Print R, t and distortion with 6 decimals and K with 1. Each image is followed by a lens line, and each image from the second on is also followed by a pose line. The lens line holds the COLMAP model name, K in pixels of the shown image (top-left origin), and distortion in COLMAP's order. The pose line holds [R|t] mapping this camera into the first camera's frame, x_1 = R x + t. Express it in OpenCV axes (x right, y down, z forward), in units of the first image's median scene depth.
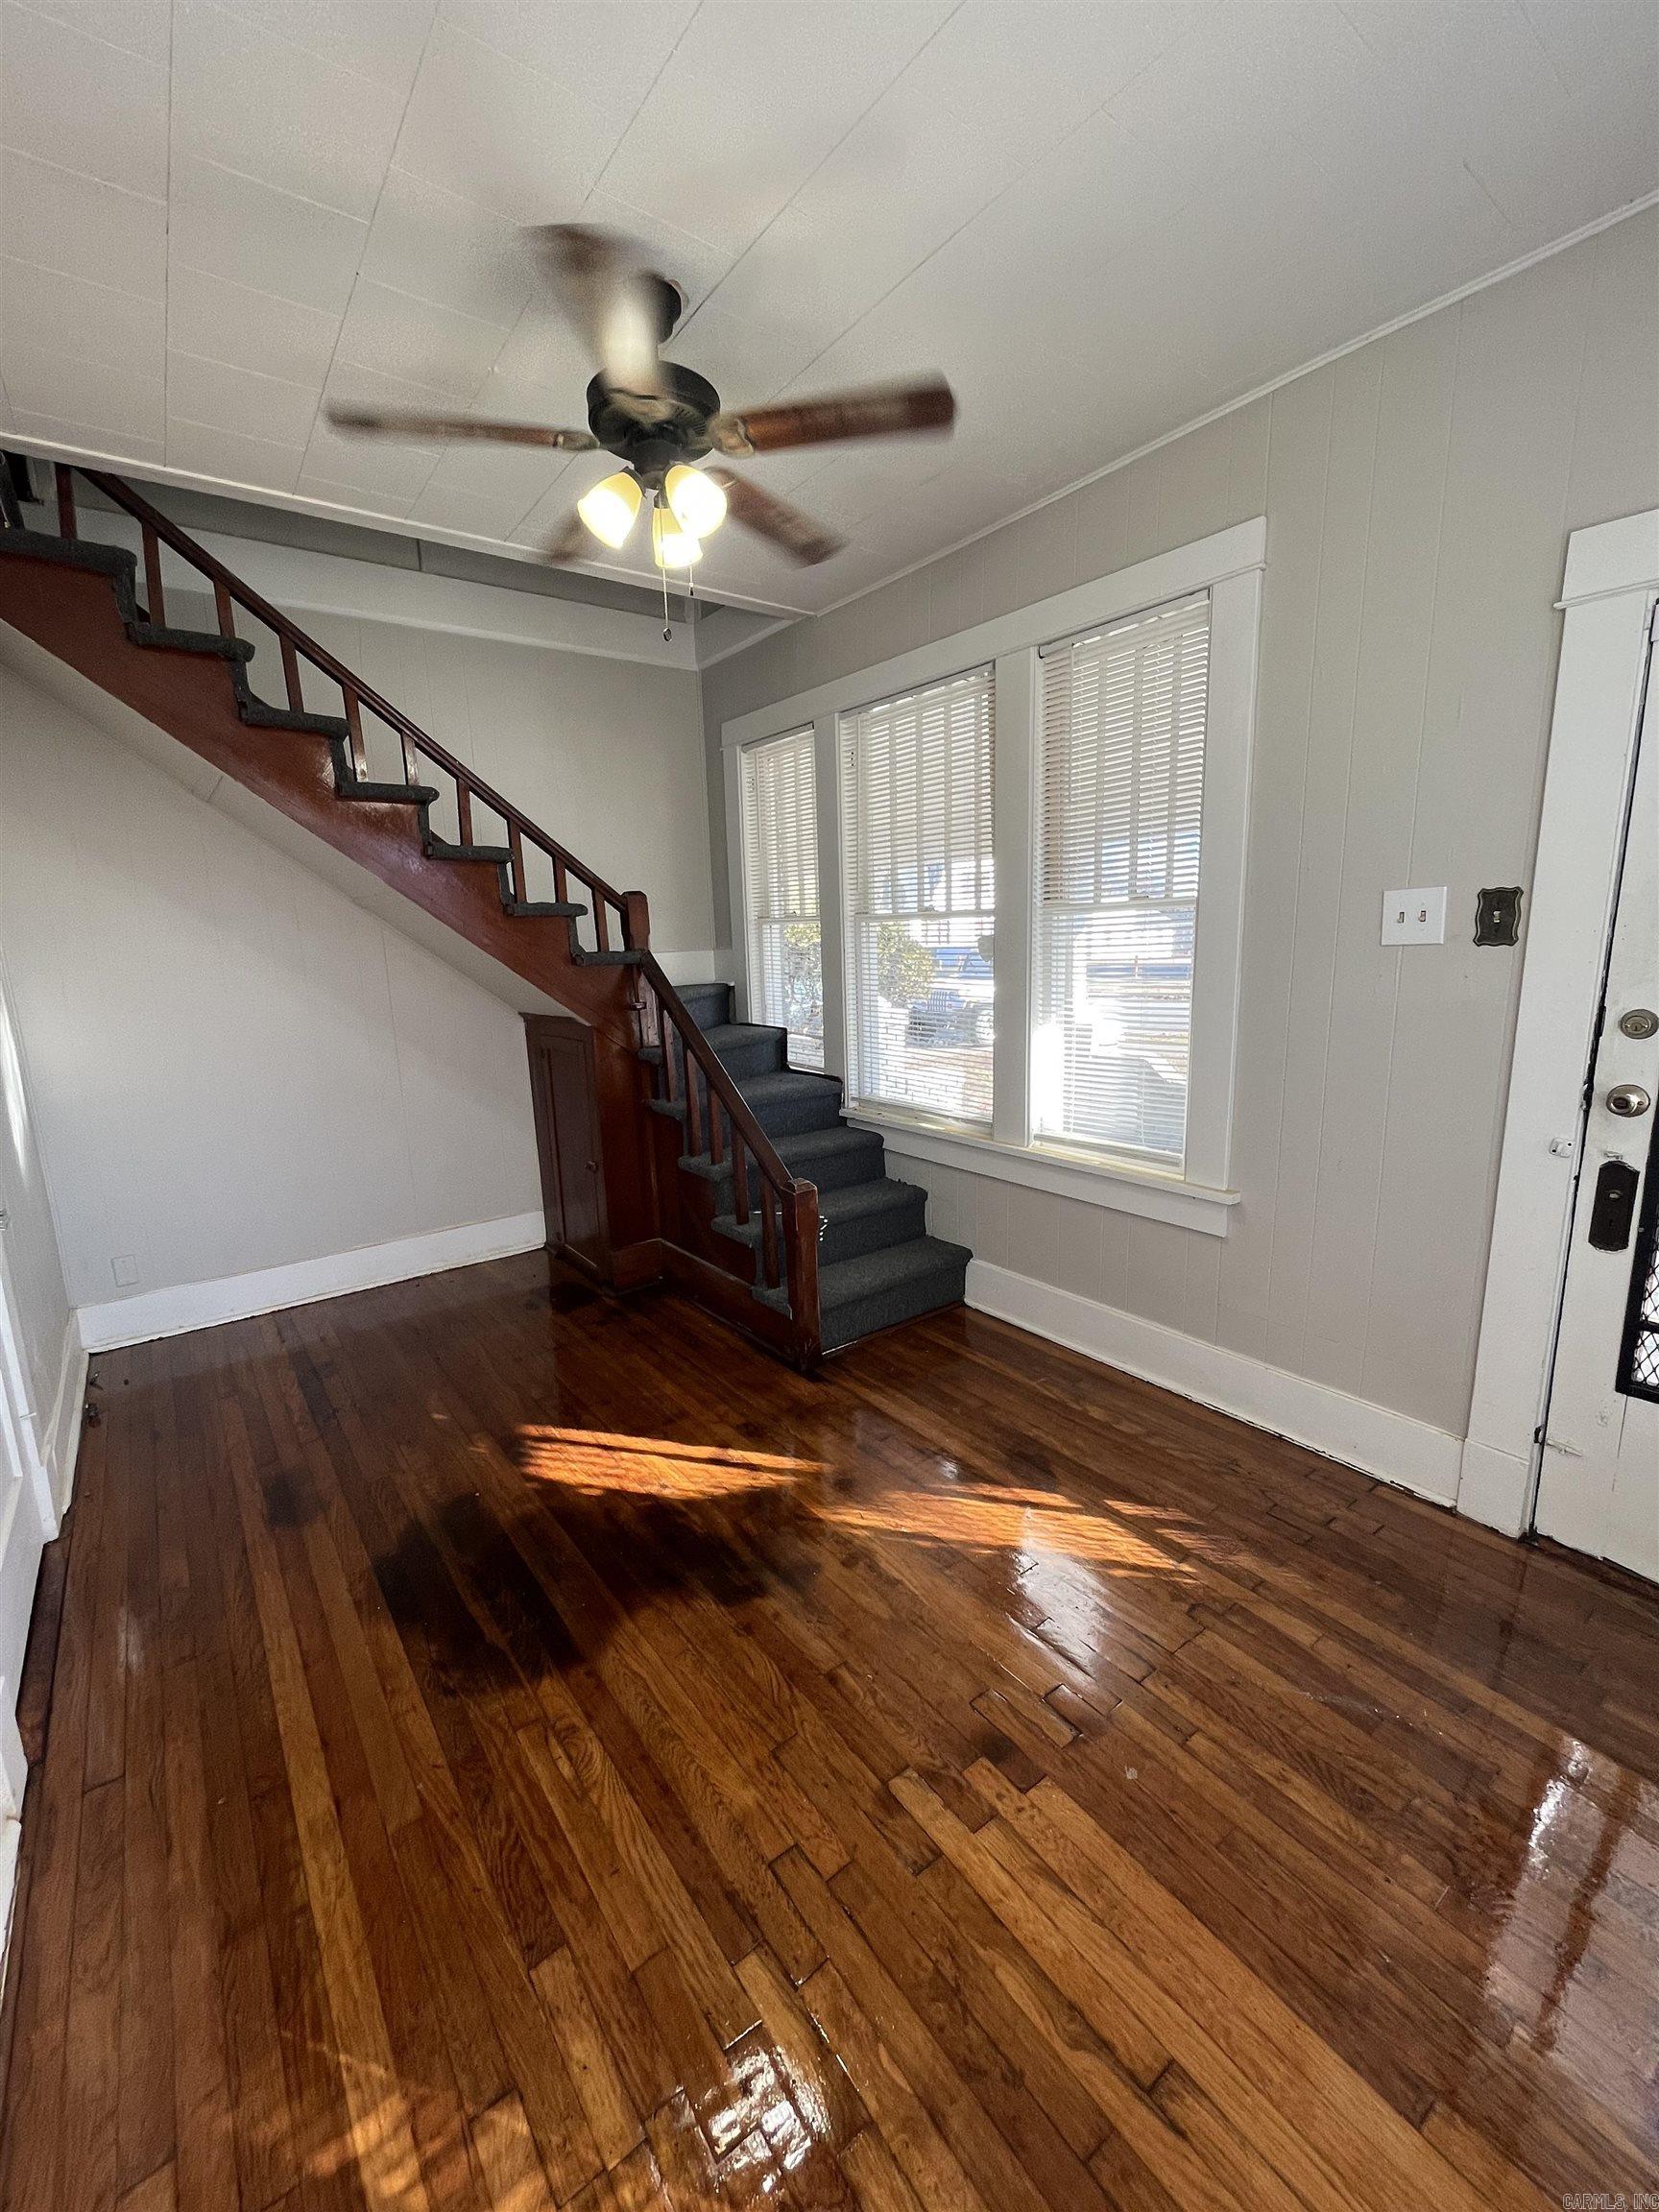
lens RADIAL K [[889.0, 0, 817.8], [0, 889.0, 1102.4], [0, 0, 1]] dist [-0.003783, -0.000560]
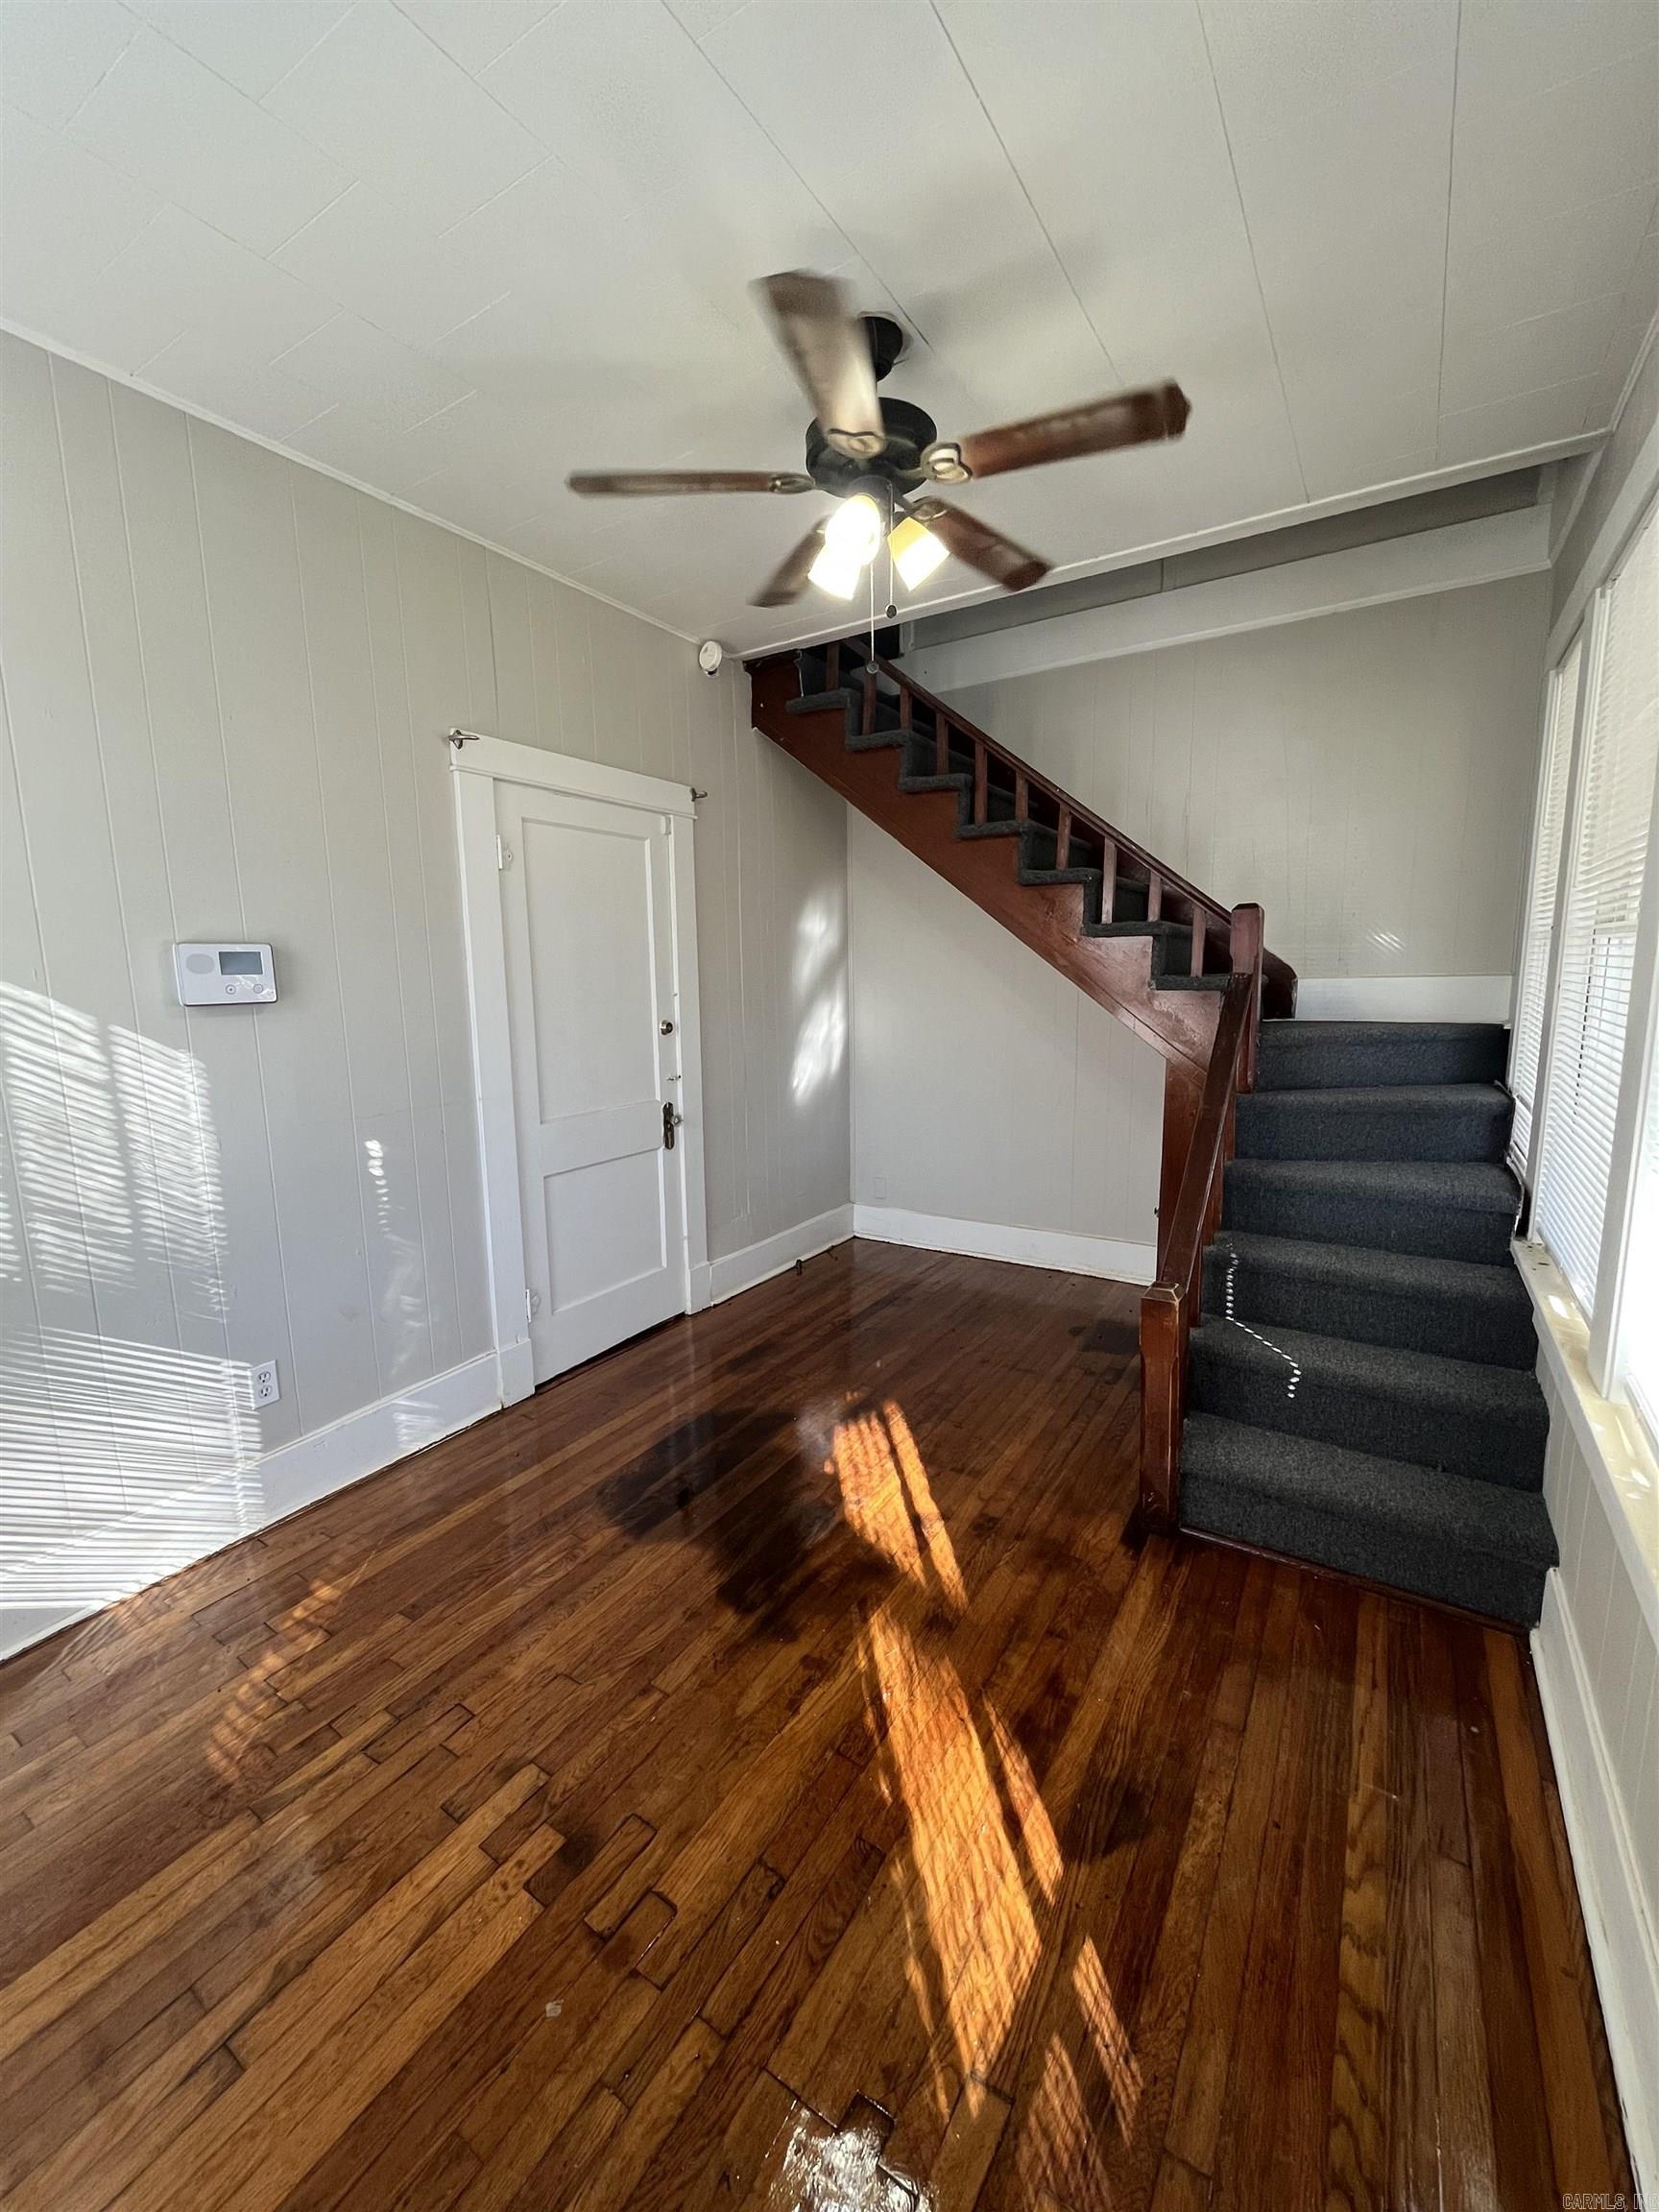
lens RADIAL K [[889.0, 0, 831.5], [0, 889.0, 1102.9], [0, 0, 1]] dist [-0.003783, -0.000560]
pose [[0.357601, 0.166023, -0.918998, 0.765357], [-0.169688, 0.979241, 0.110878, -0.140775], [0.918329, 0.116293, 0.378350, 0.601595]]
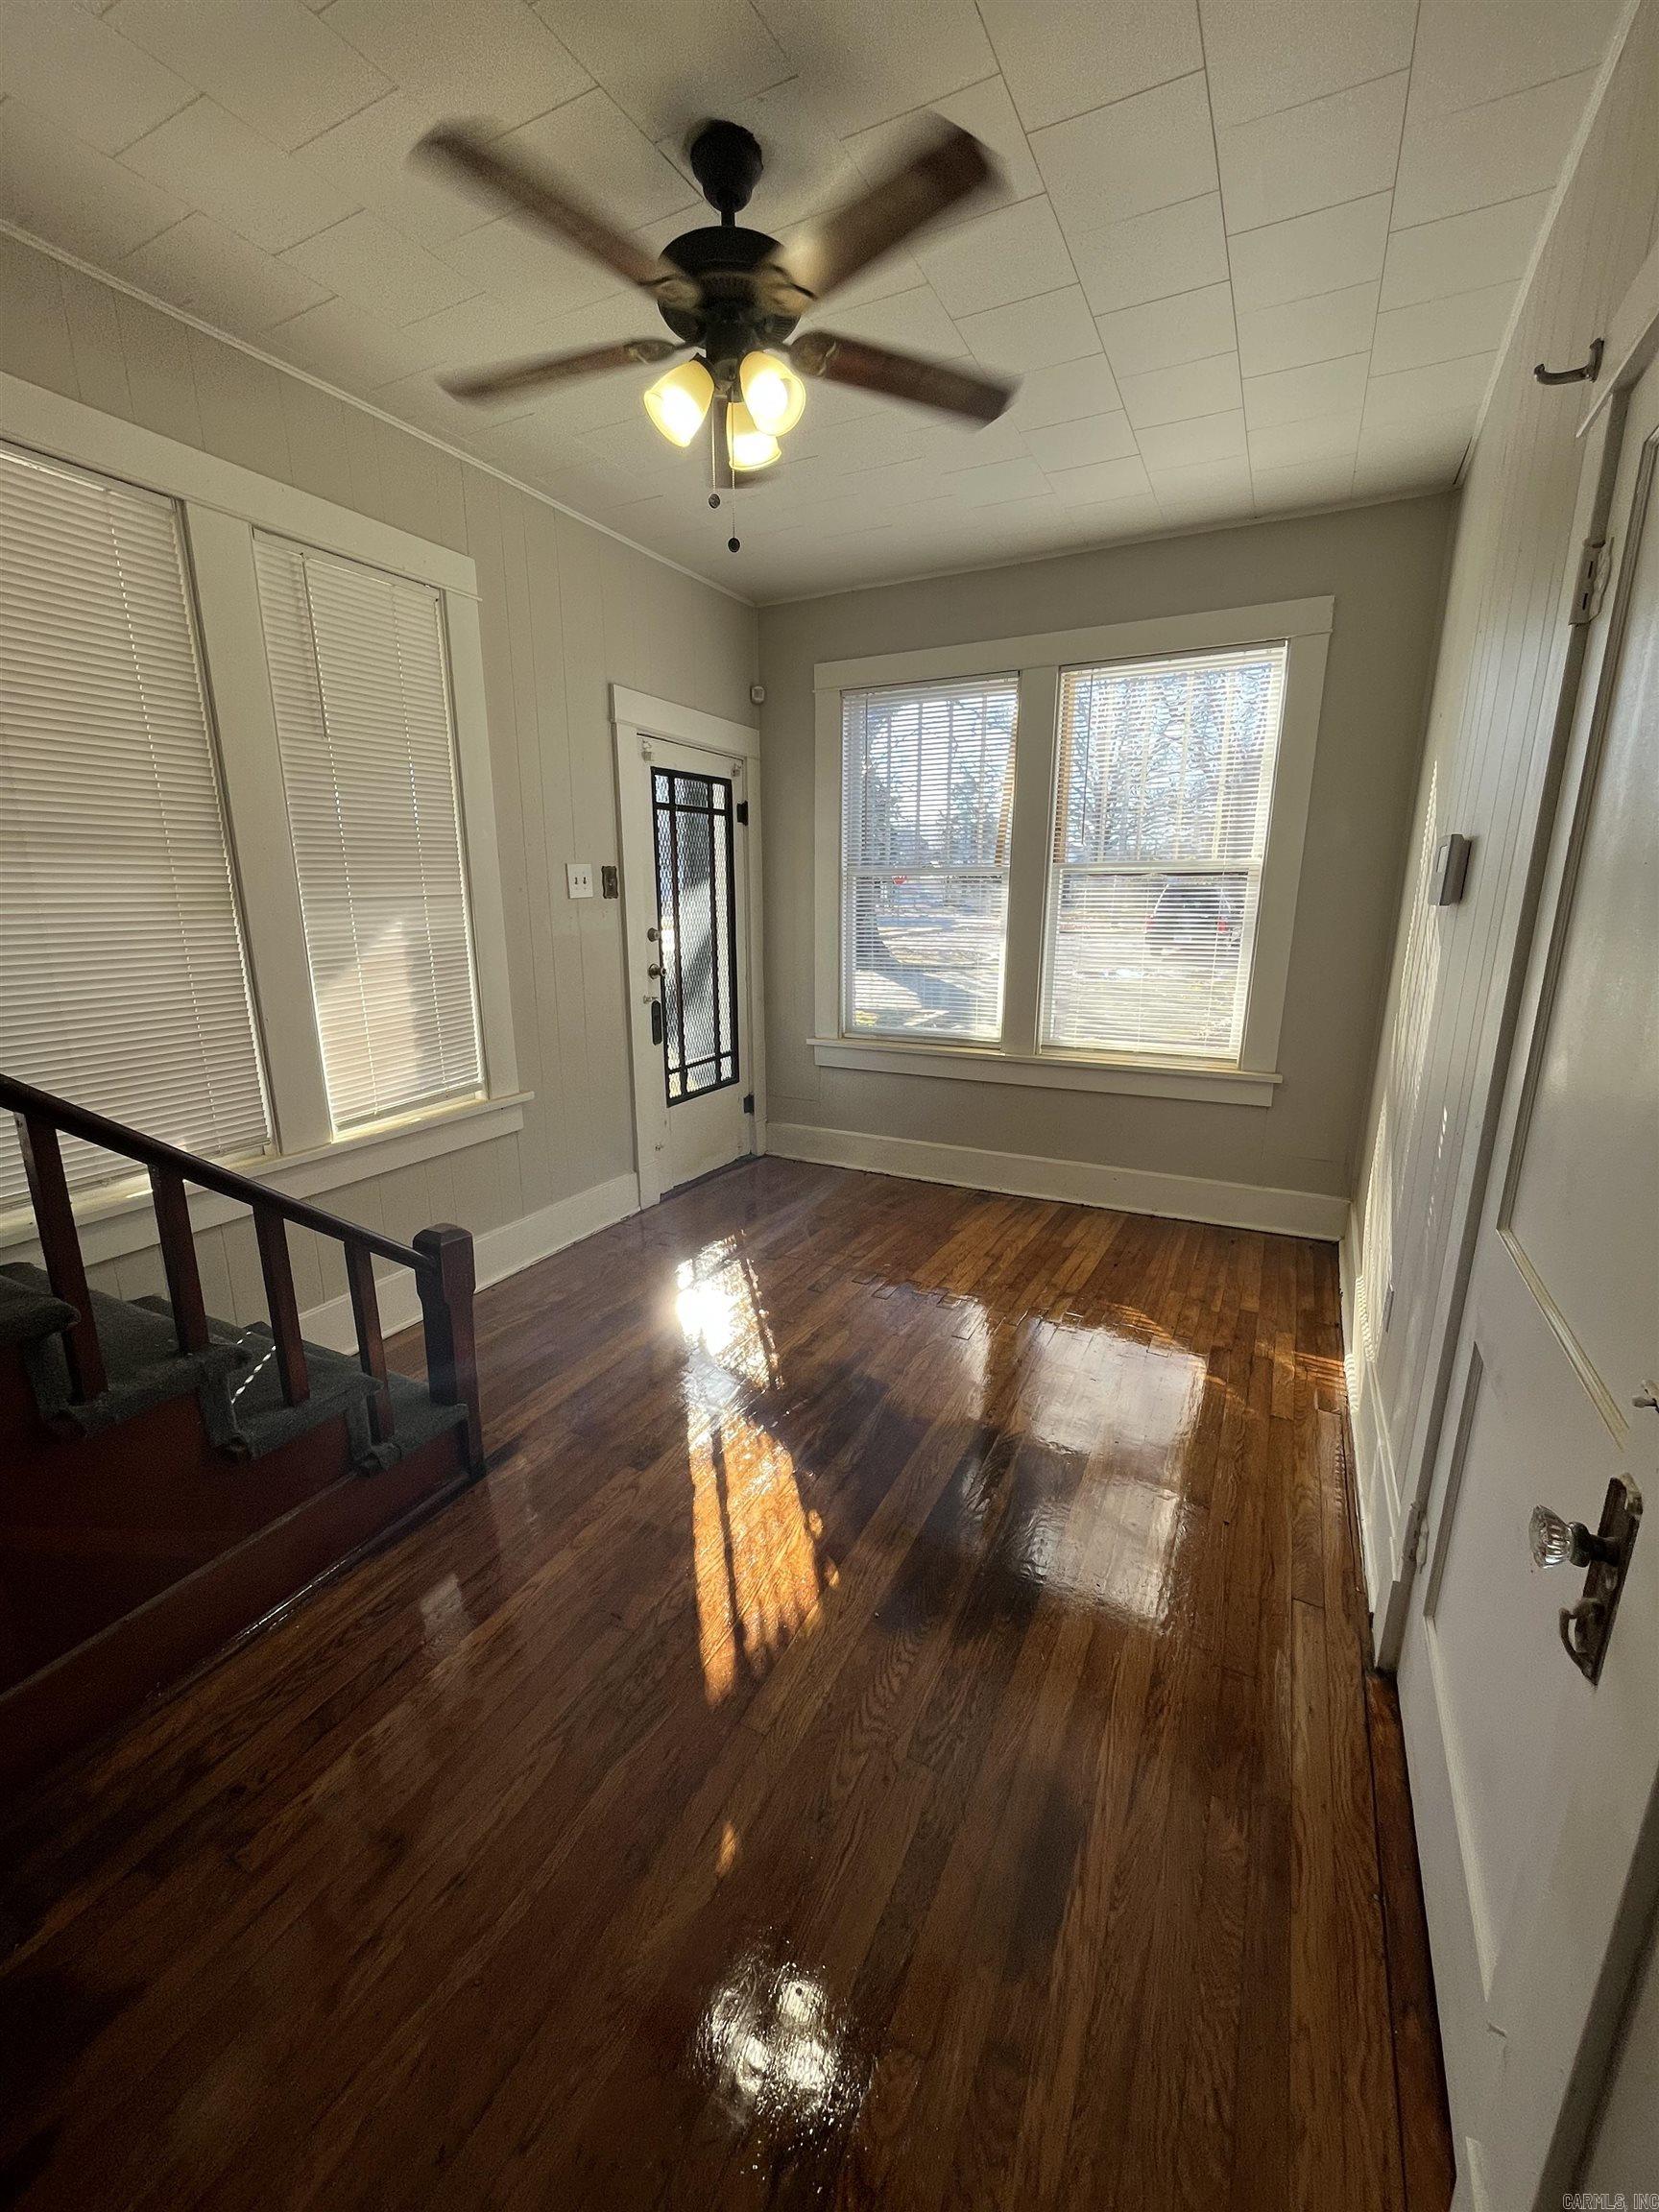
lens RADIAL K [[889.0, 0, 816.2], [0, 889.0, 1107.1], [0, 0, 1]] dist [-0.003783, -0.000560]
pose [[-0.429593, -0.188415, 0.883148, -1.061931], [0.182875, 0.939574, 0.289409, -0.213824], [-0.884312, 0.285834, -0.369178, 1.353064]]
